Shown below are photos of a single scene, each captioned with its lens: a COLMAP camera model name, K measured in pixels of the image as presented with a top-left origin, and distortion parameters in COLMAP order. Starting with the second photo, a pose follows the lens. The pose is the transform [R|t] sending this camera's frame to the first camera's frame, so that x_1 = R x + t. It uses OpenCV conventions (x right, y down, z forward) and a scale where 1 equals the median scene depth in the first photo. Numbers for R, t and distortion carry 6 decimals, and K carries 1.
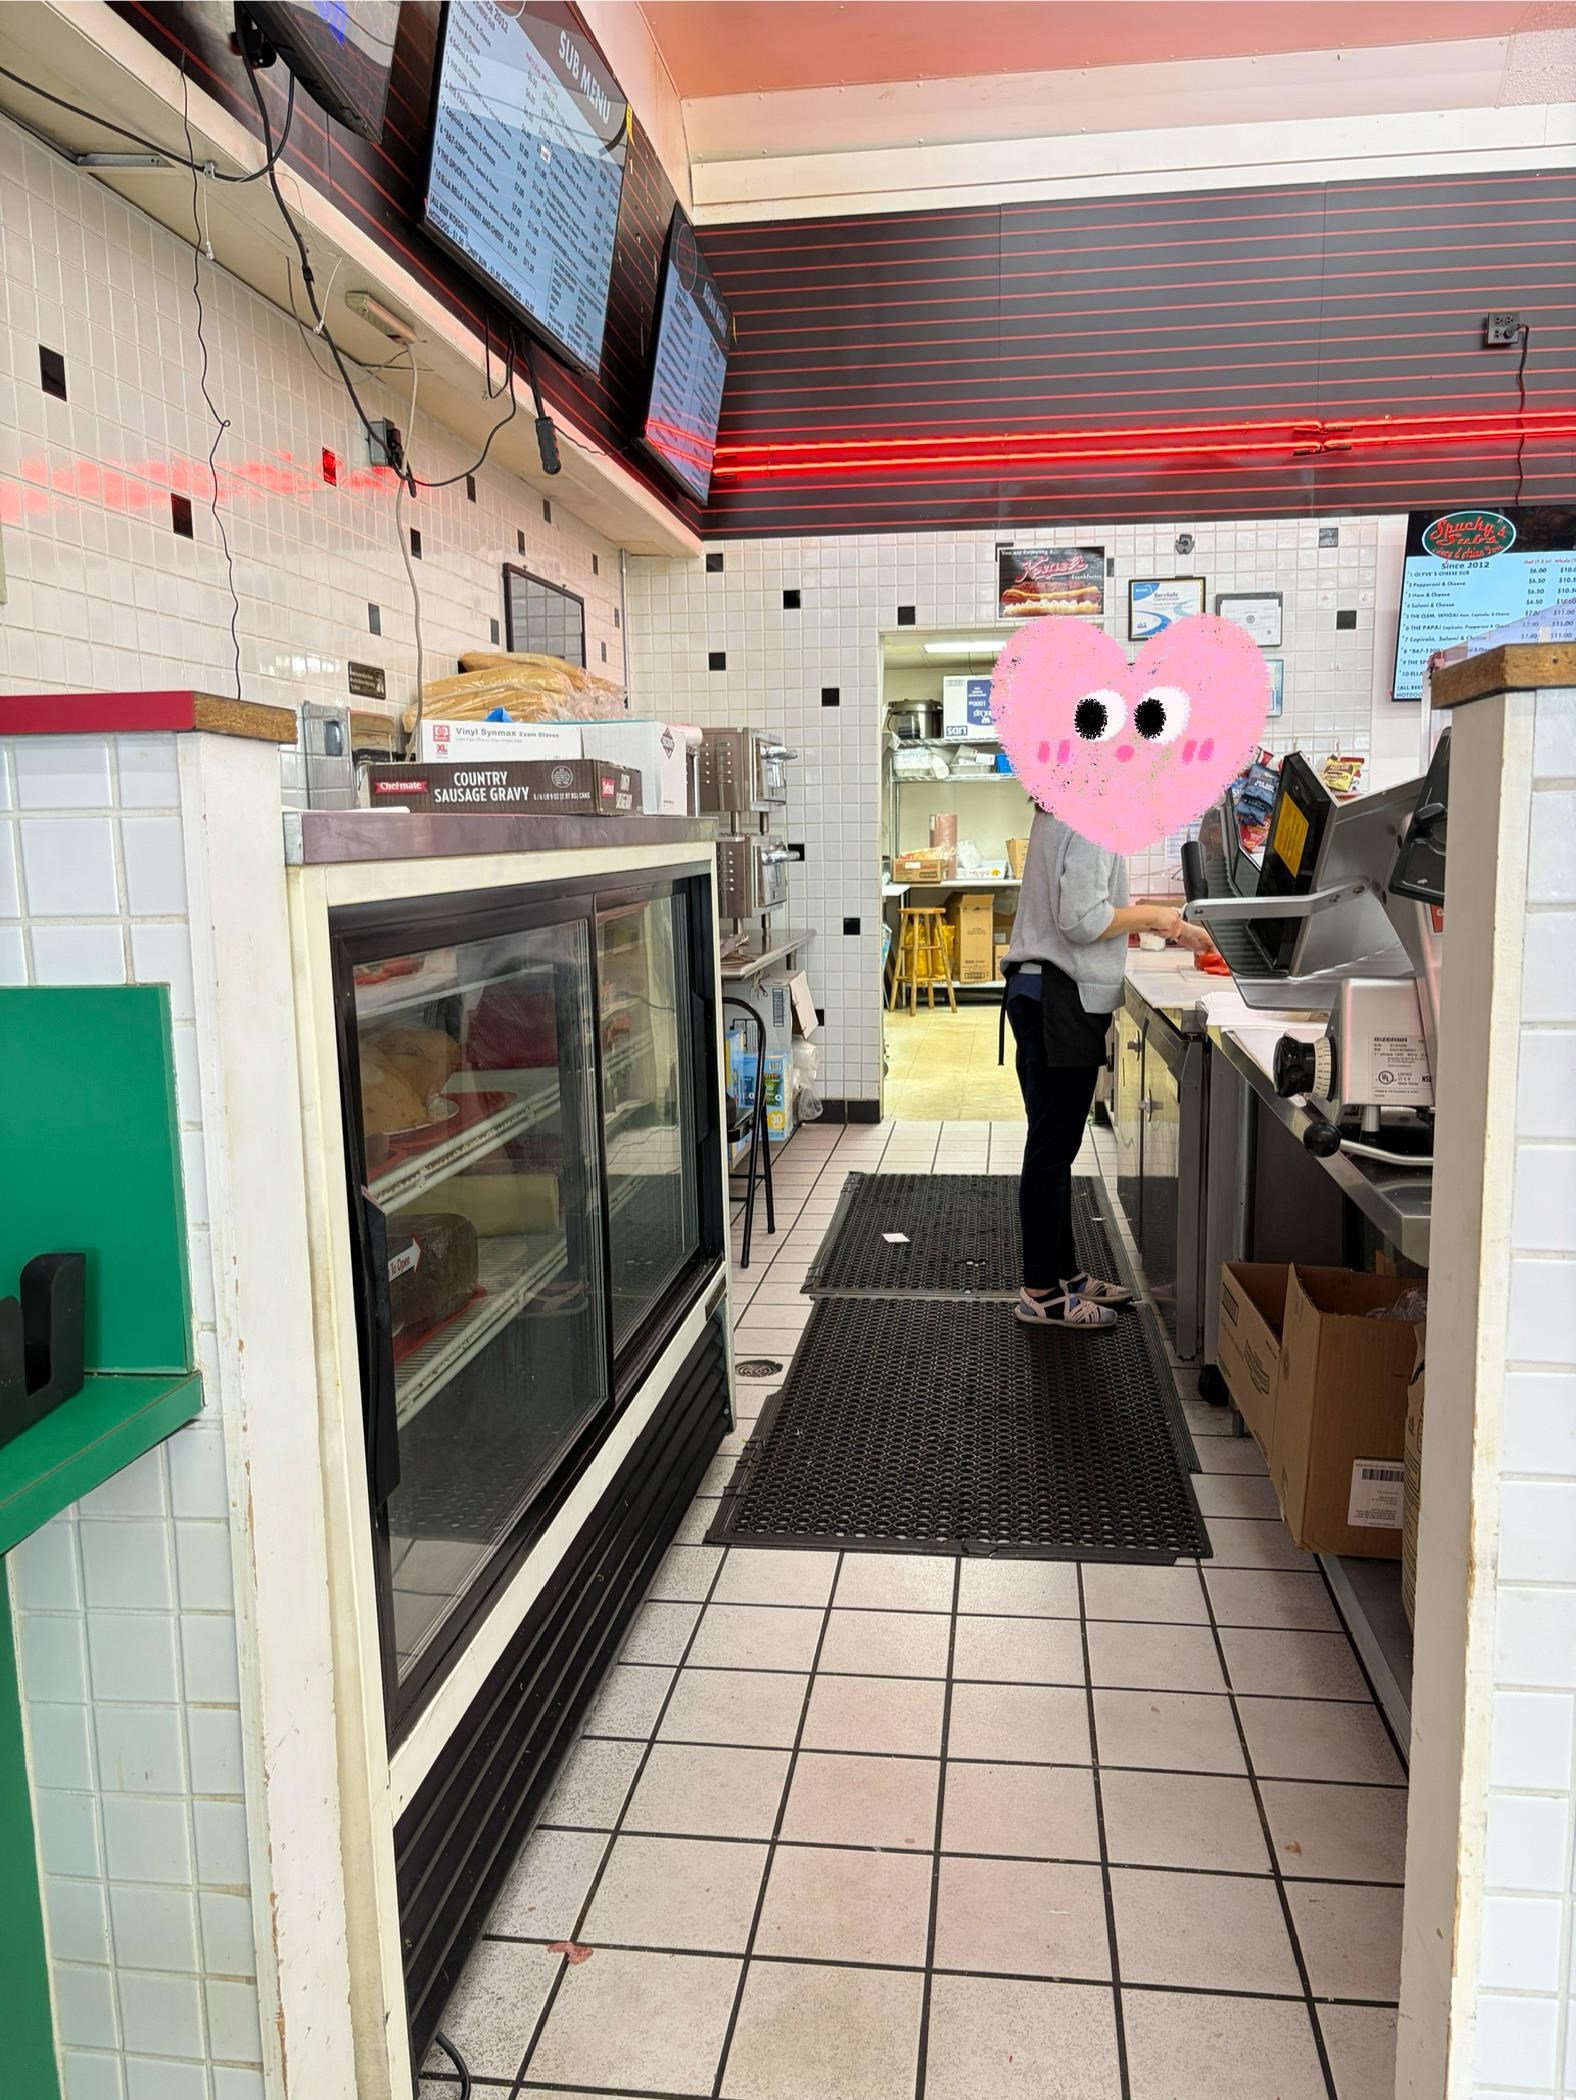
lens RADIAL K [[1599.6, 0, 821.2], [0, 1599.6, 1077.0], [0, 0, 1]] dist [0.033664, -0.032437]
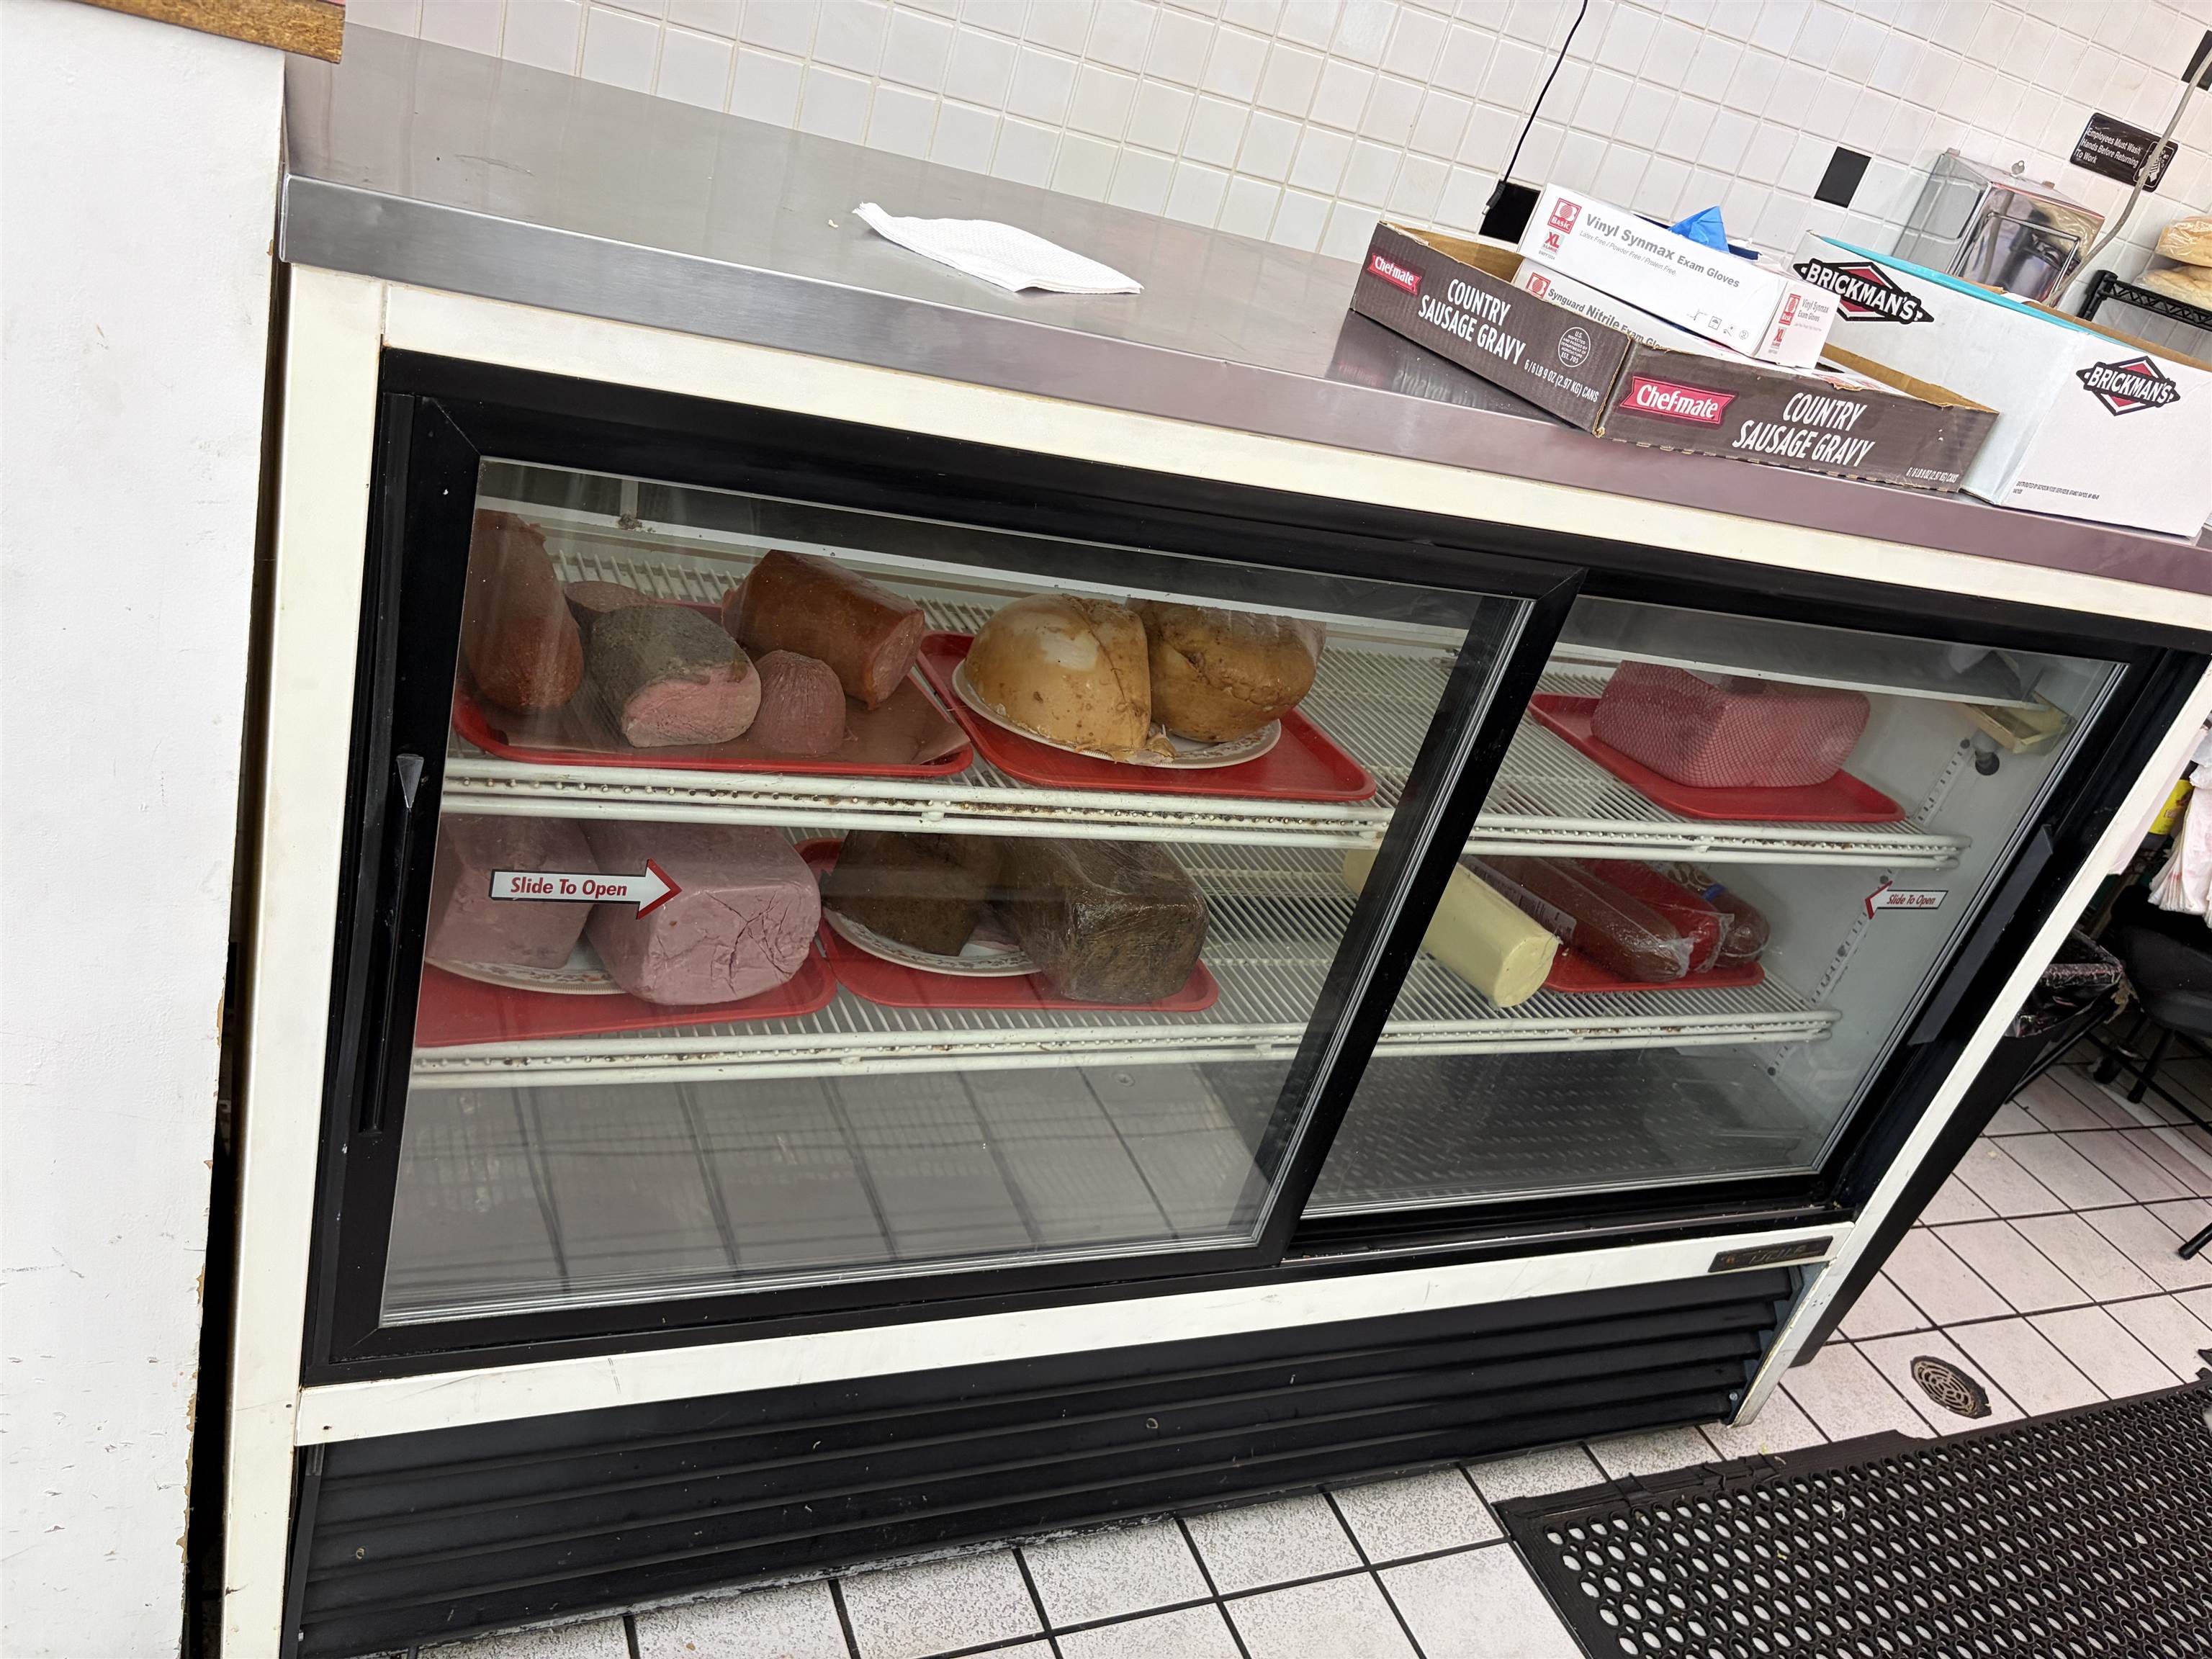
lens RADIAL K [[1684.9, 0, 1063.5], [0, 1684.9, 852.0], [0, 0, 1]] dist [0.033664, -0.032437]
pose [[0.476153, 0.550691, -0.685579, 0.086721], [-0.406500, 0.829172, 0.383707, -0.068542], [0.779767, 0.095984, 0.618669, 0.183311]]
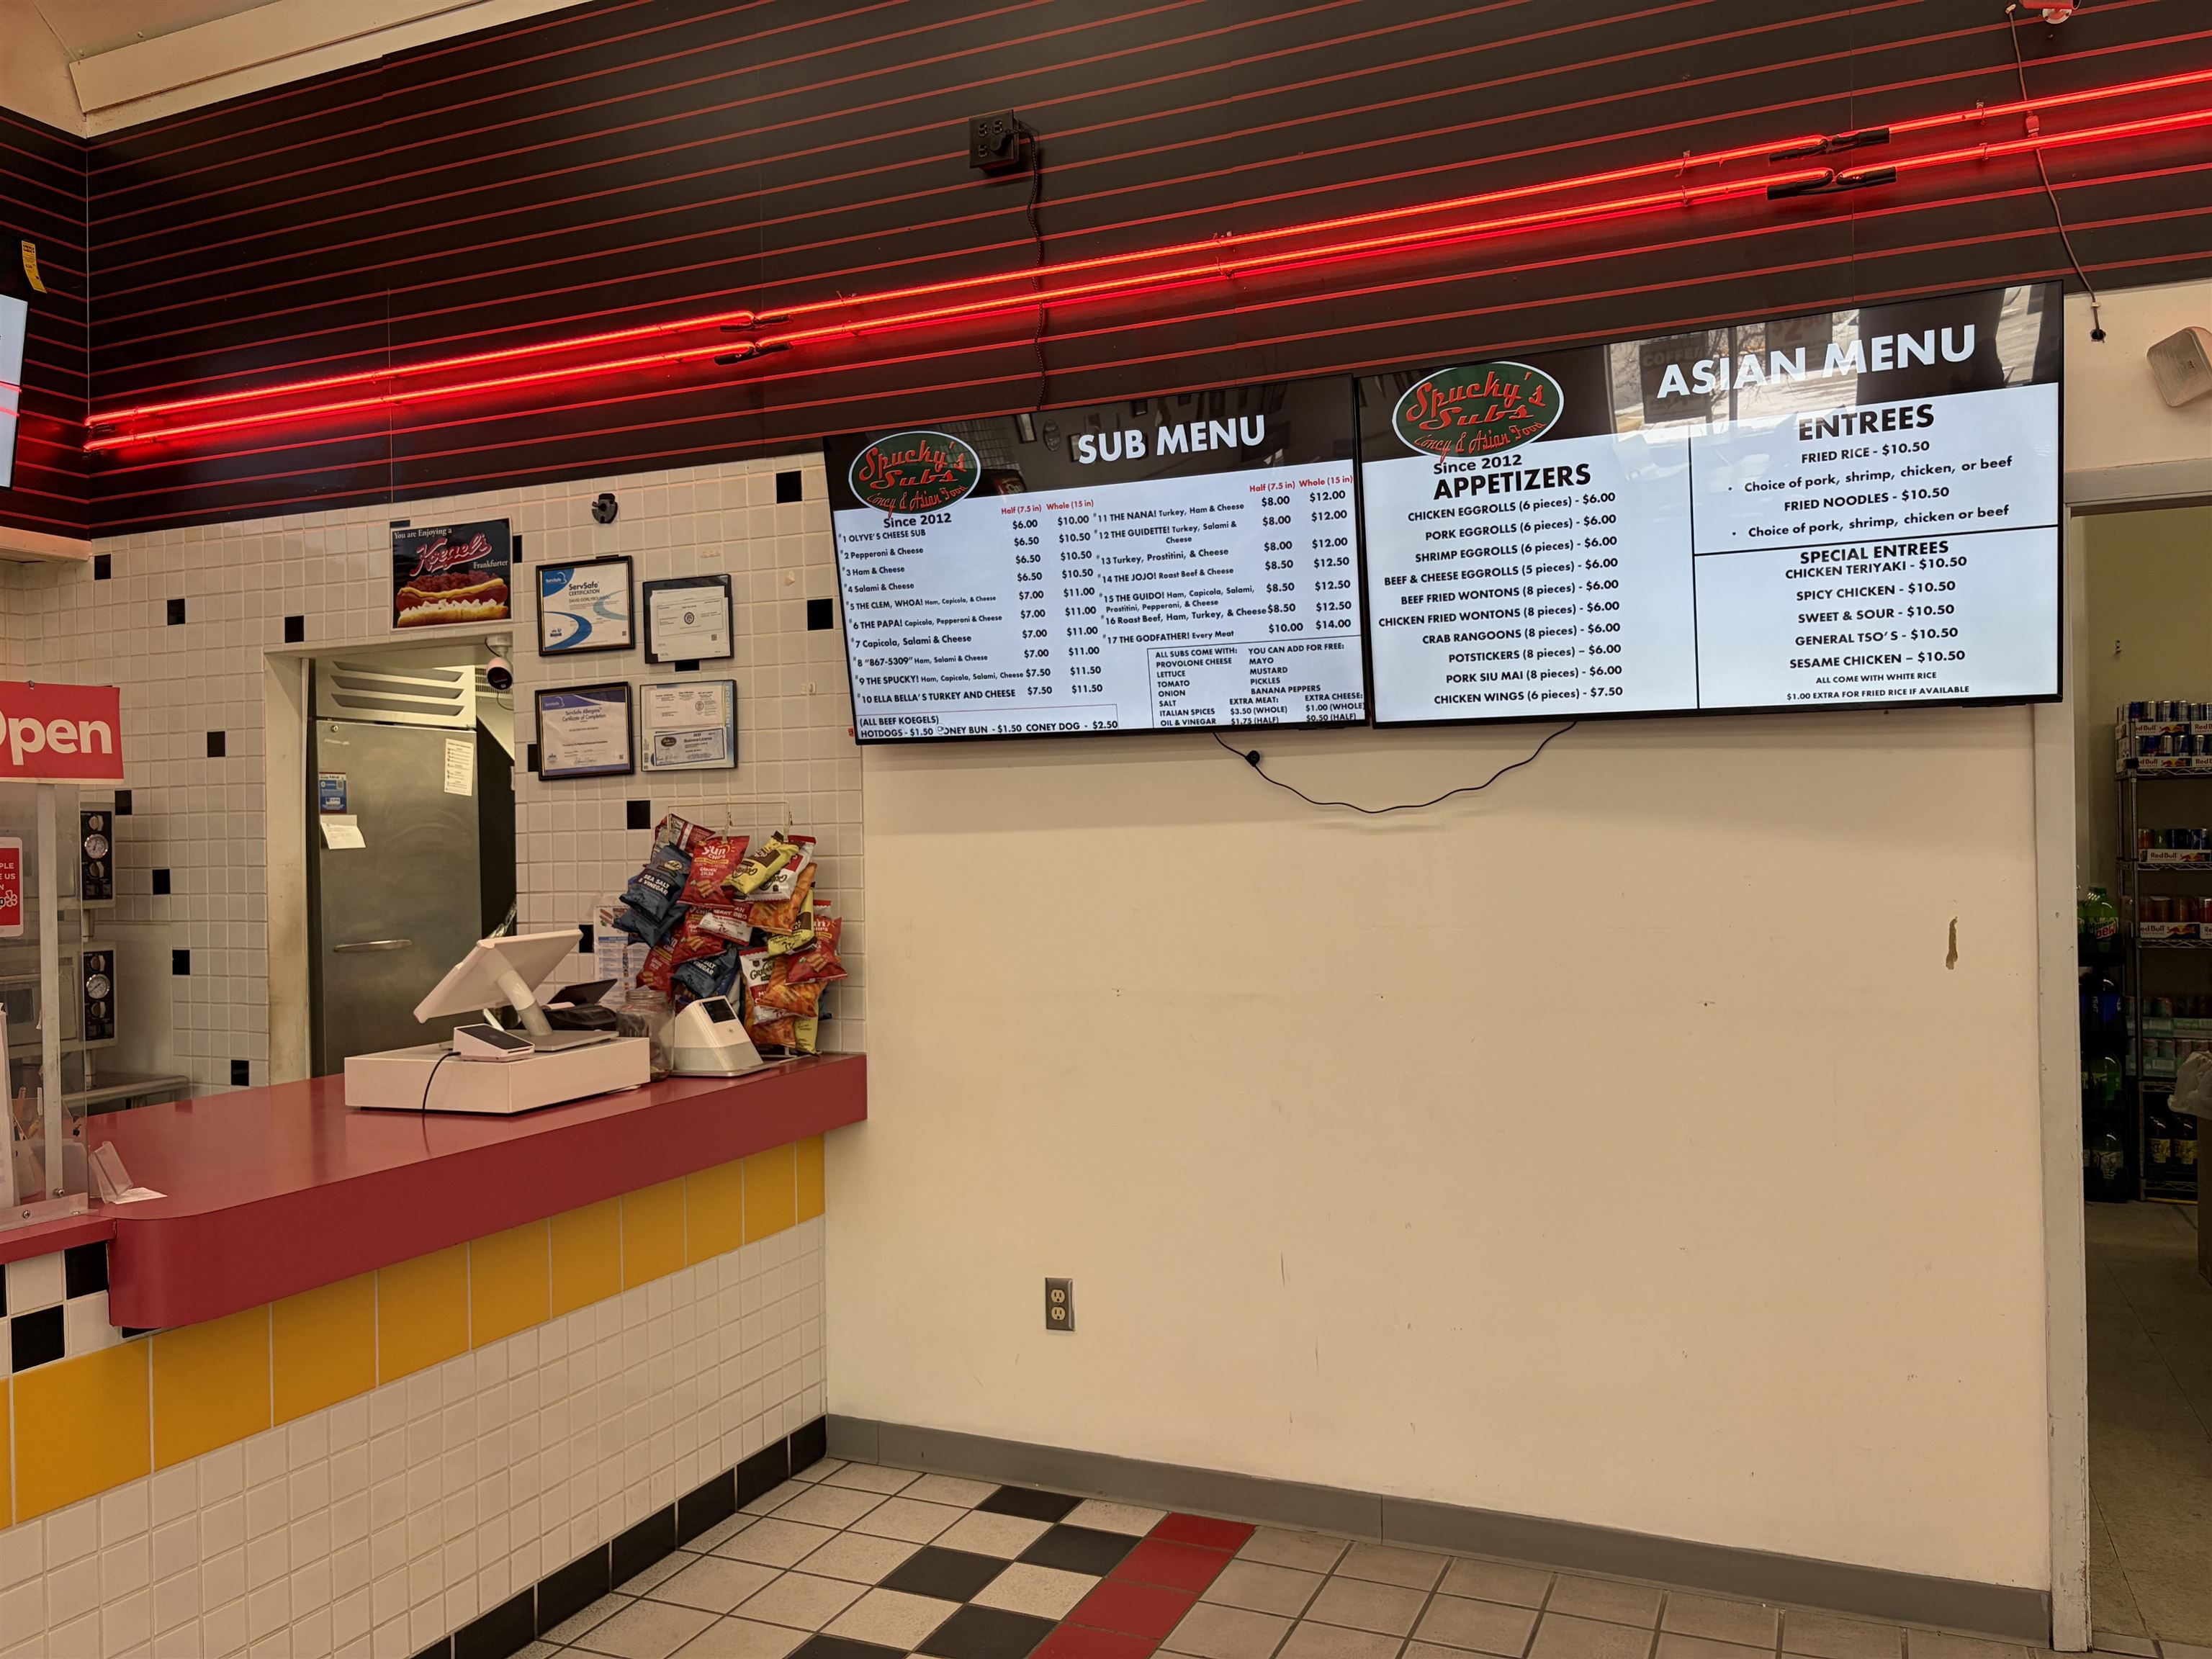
lens RADIAL K [[1684.9, 0, 1114.1], [0, 1684.9, 827.5], [0, 0, 1]] dist [0.033664, -0.032437]
pose [[0.958014, -0.000532, -0.286721, 0.645489], [-0.043631, 0.988082, -0.147615, -0.118577], [0.283382, 0.153927, 0.946573, 0.452363]]
